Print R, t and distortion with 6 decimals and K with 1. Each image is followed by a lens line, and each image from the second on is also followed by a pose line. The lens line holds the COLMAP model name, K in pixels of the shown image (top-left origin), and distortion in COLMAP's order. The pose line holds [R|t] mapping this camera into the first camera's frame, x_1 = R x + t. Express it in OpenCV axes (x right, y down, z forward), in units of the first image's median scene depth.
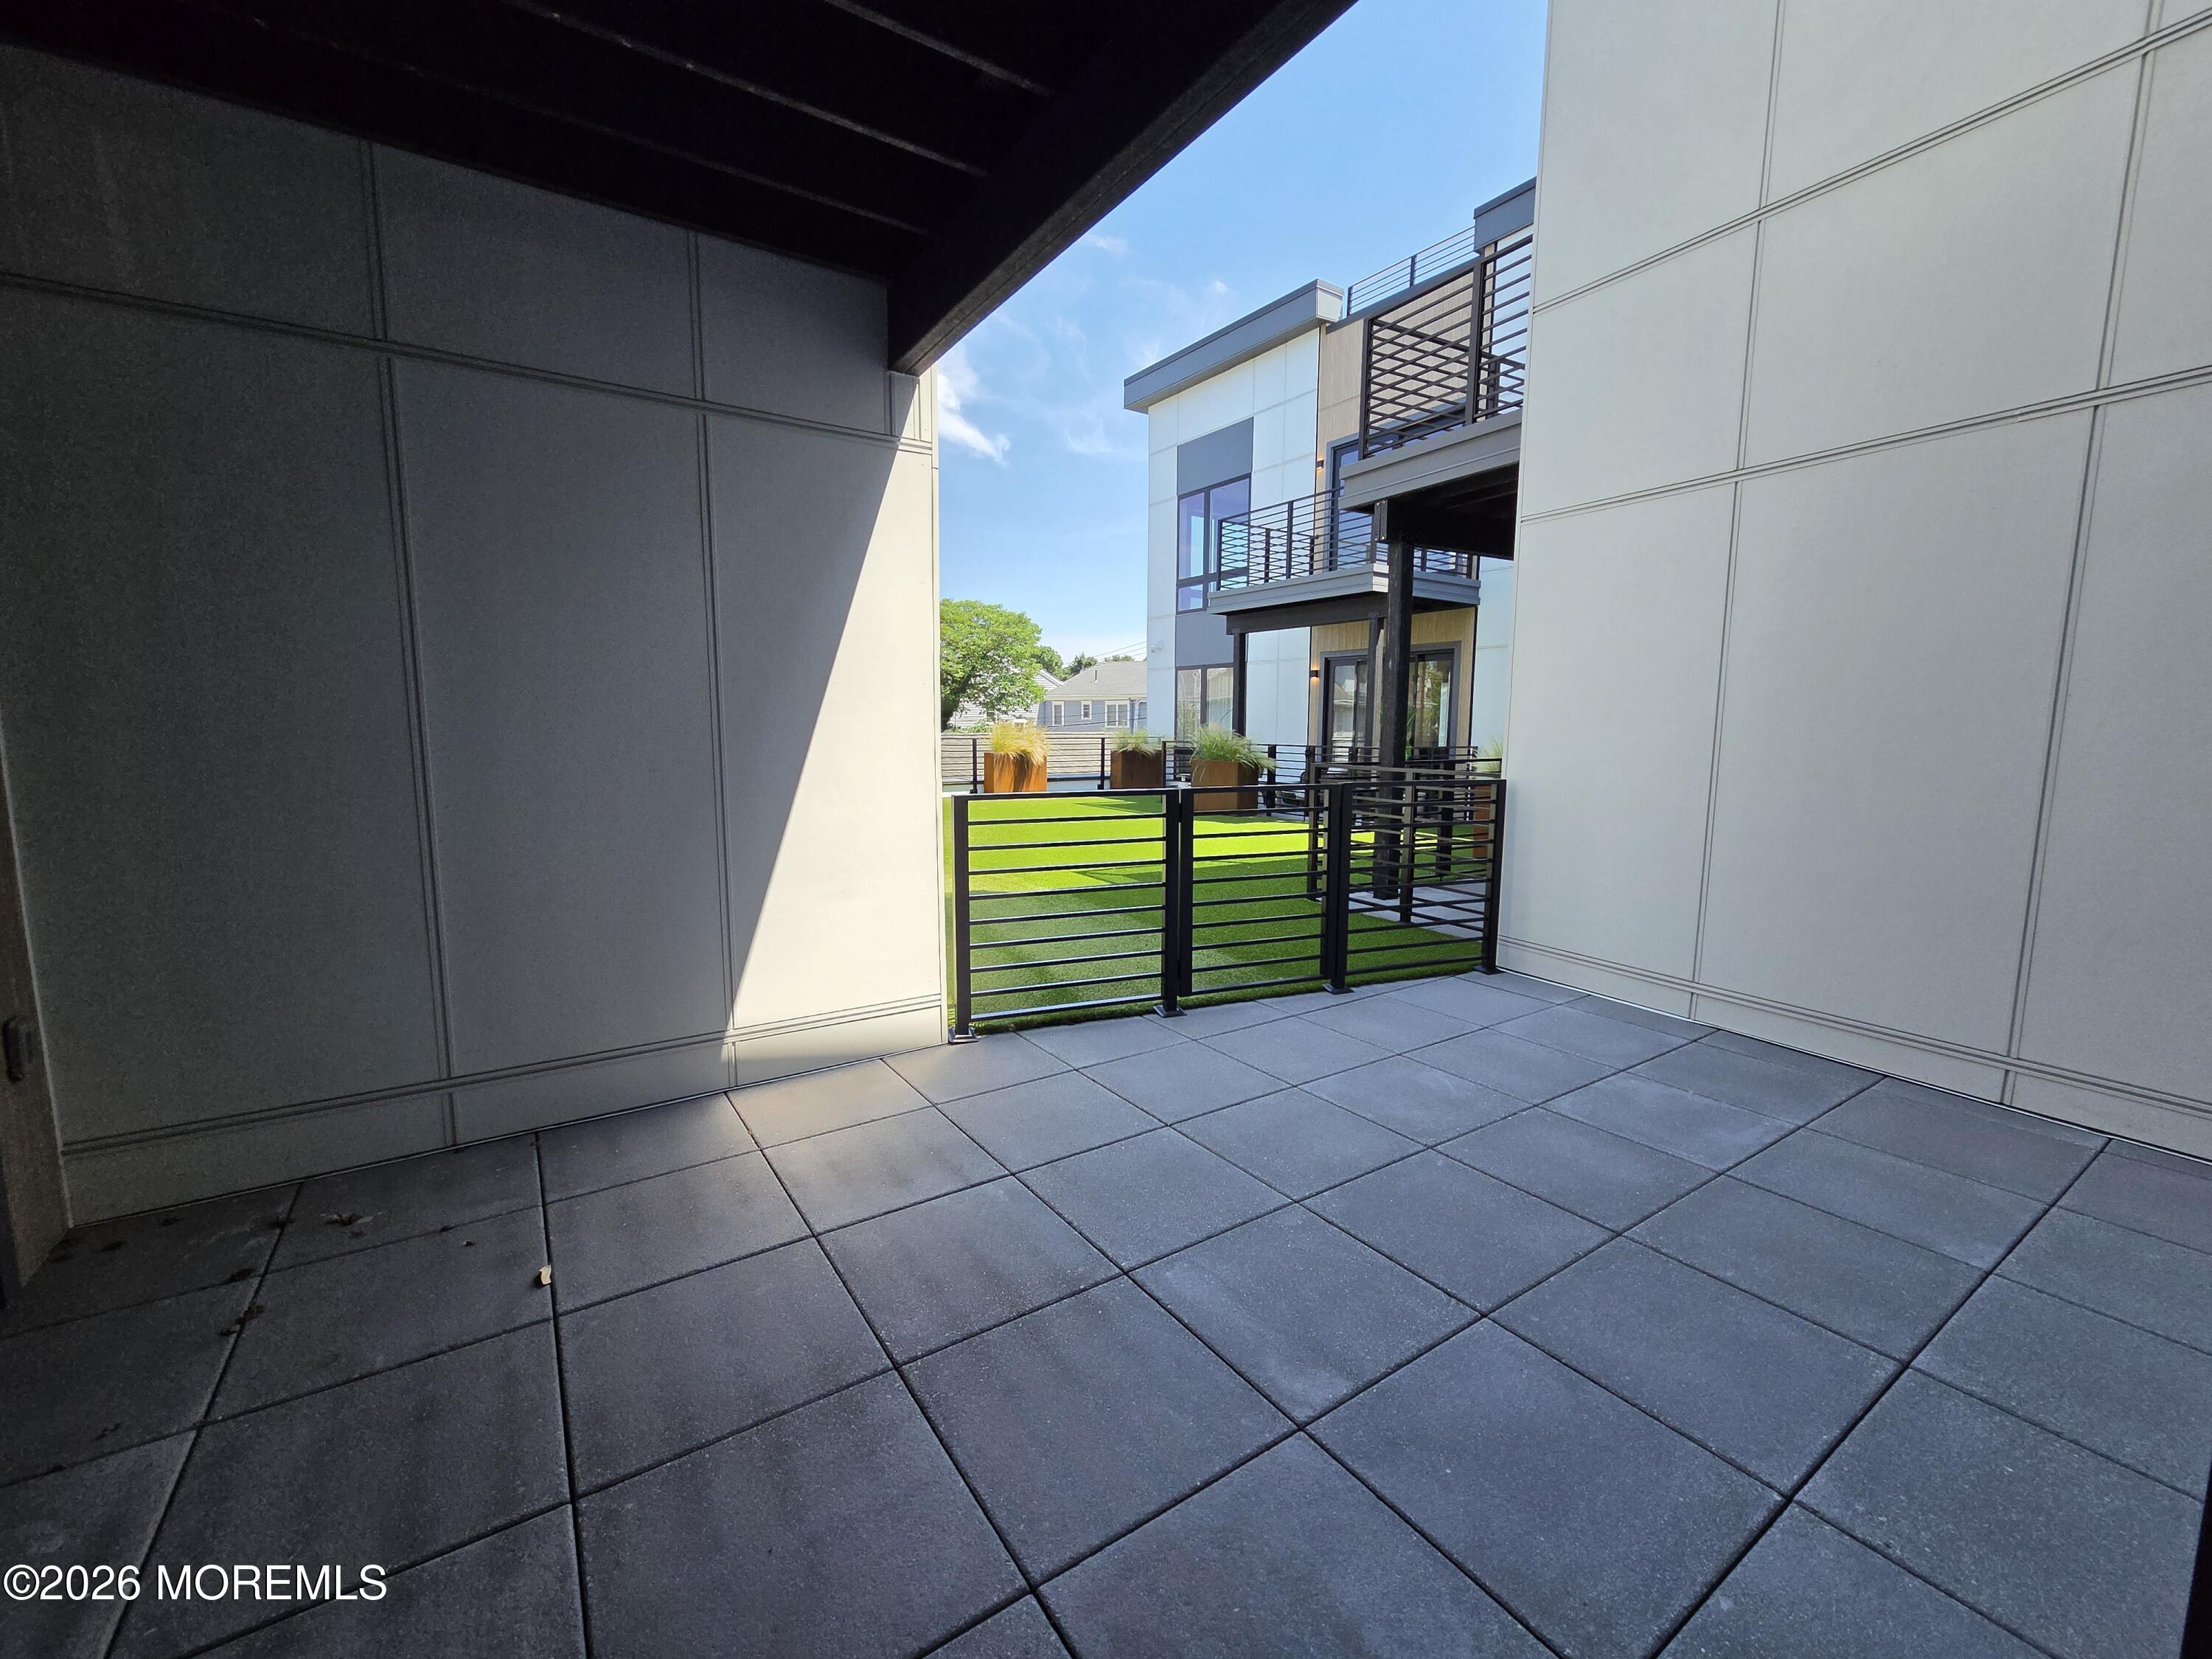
lens RADIAL K [[901.4, 0, 1109.4], [0, 901.4, 834.9], [0, 0, 1]] dist [0.000249, 0.000206]
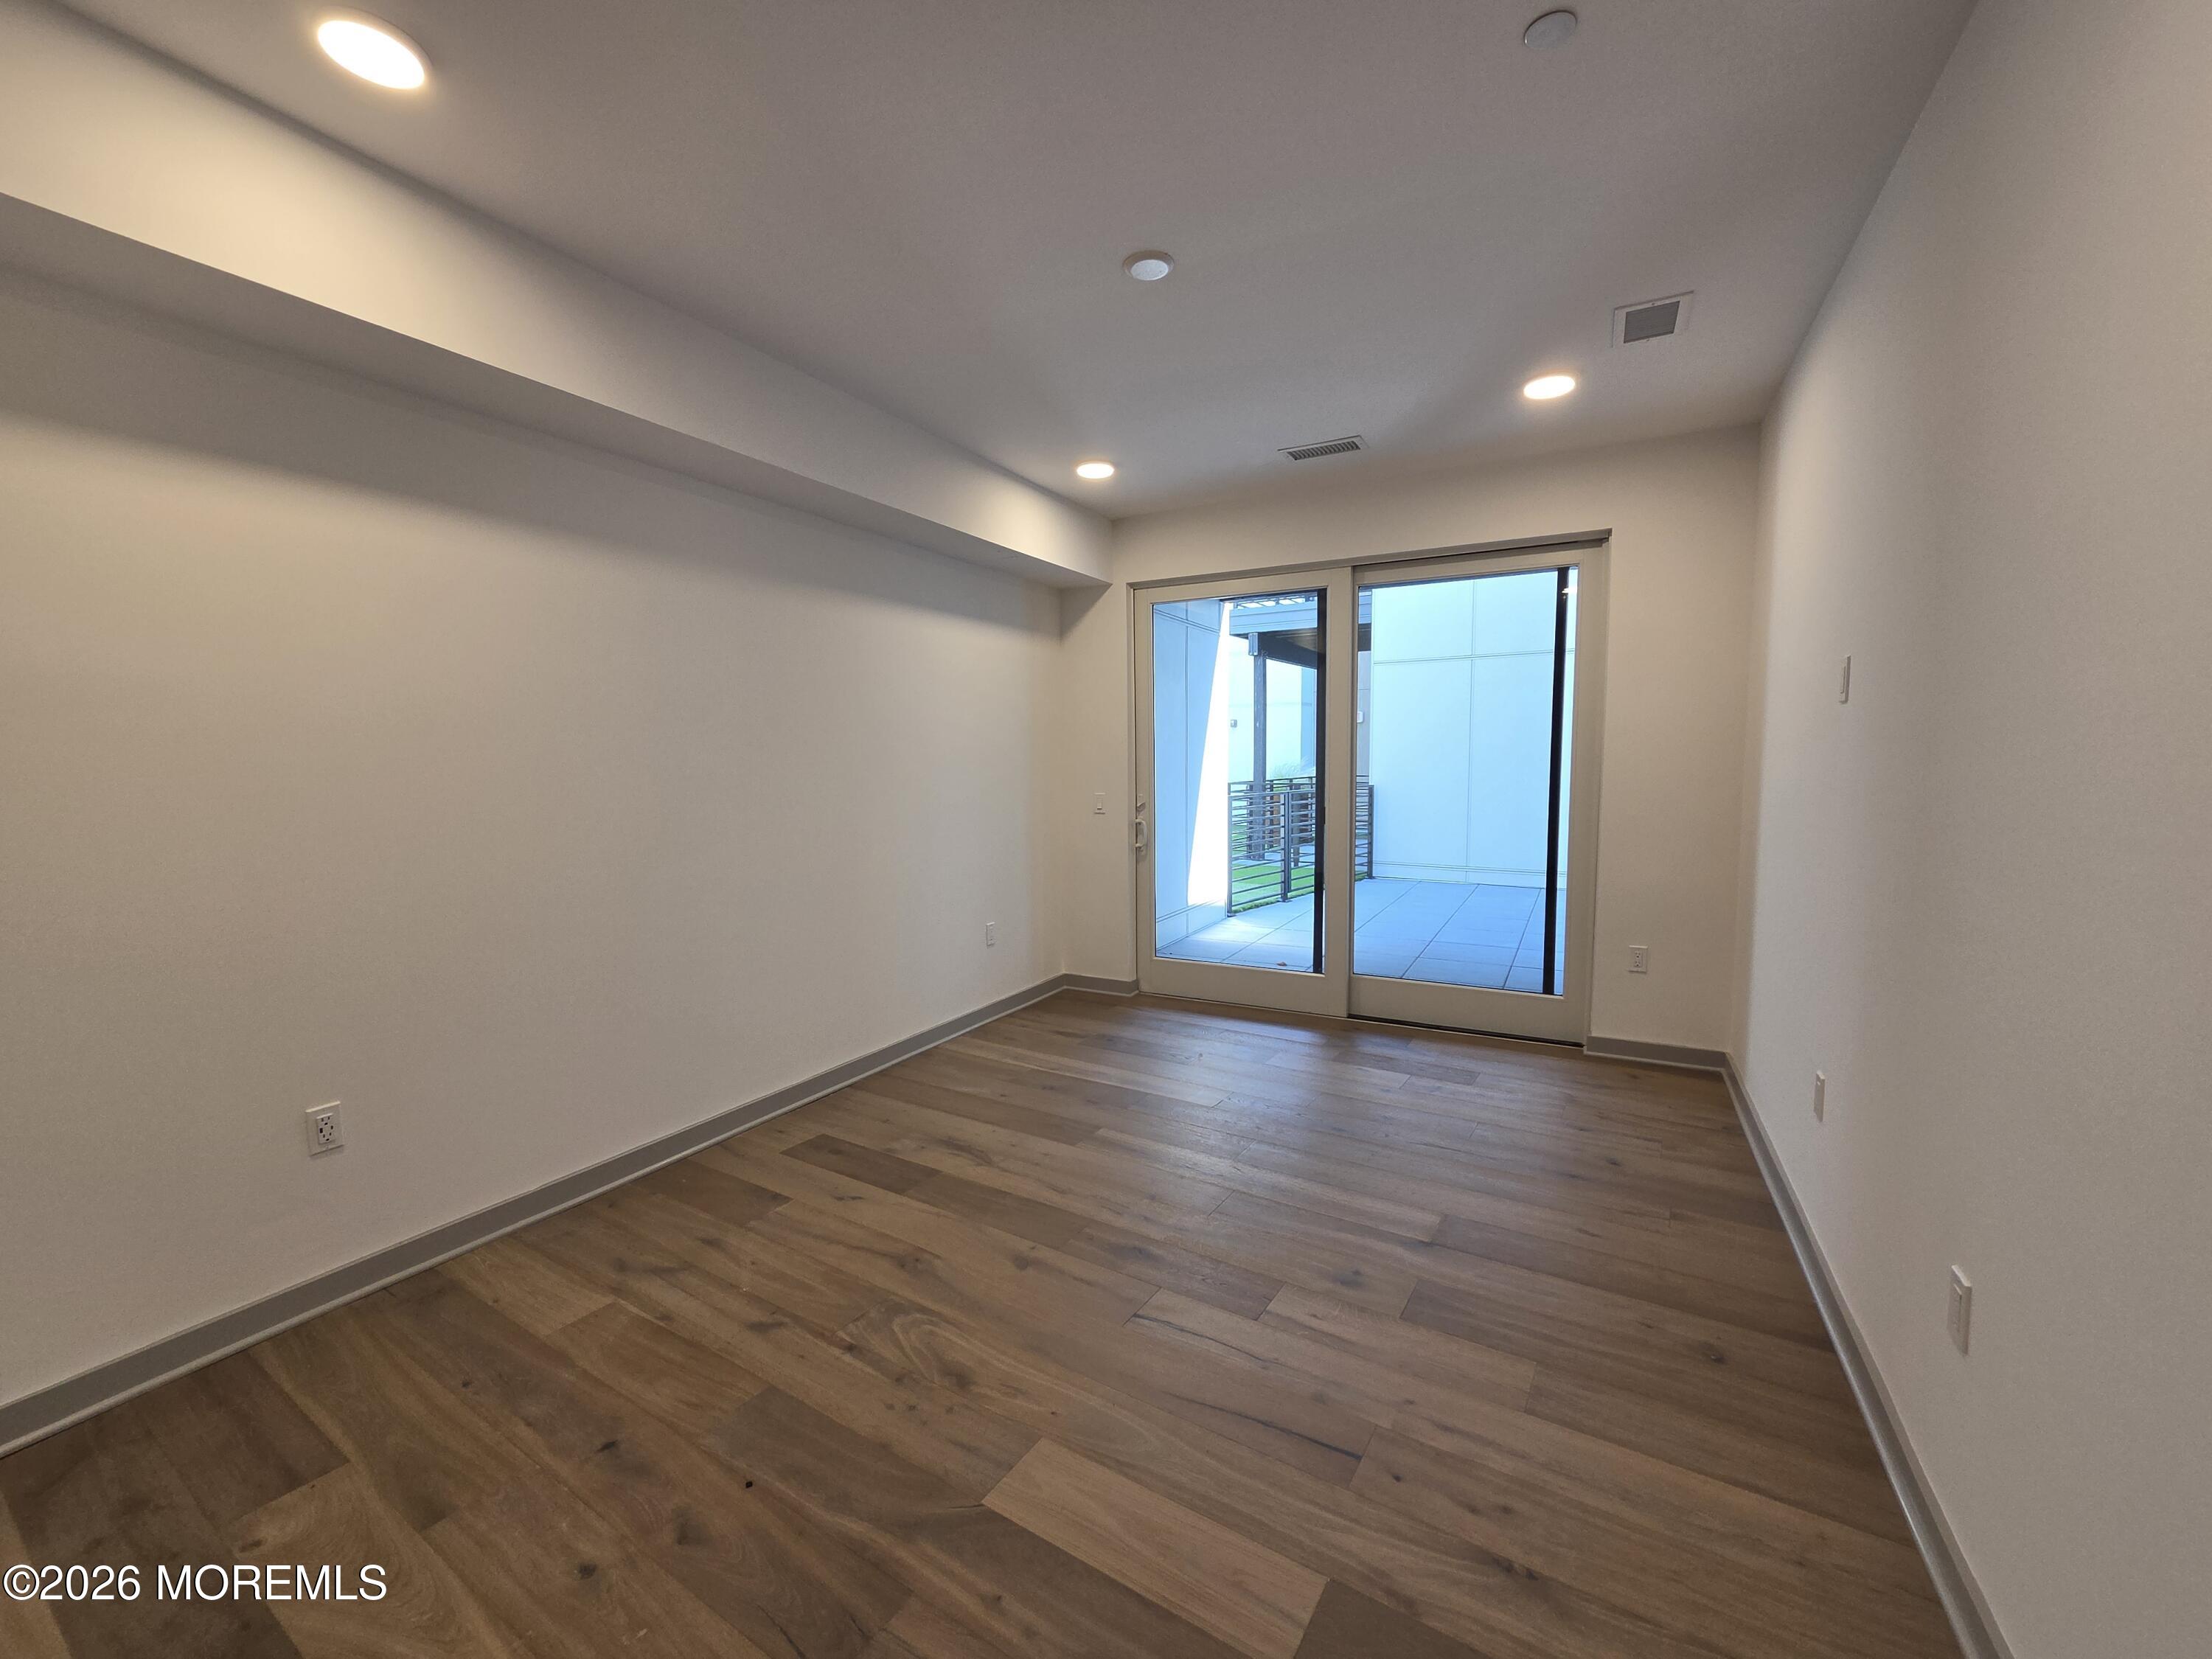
lens RADIAL K [[901.4, 0, 1109.0], [0, 901.4, 838.1], [0, 0, 1]] dist [0.000249, 0.000206]
pose [[0.880739, -0.057310, 0.470122, -1.257782], [0.072687, 0.997248, -0.014603, 0.056529], [-0.467992, 0.047033, 0.882480, -0.636099]]
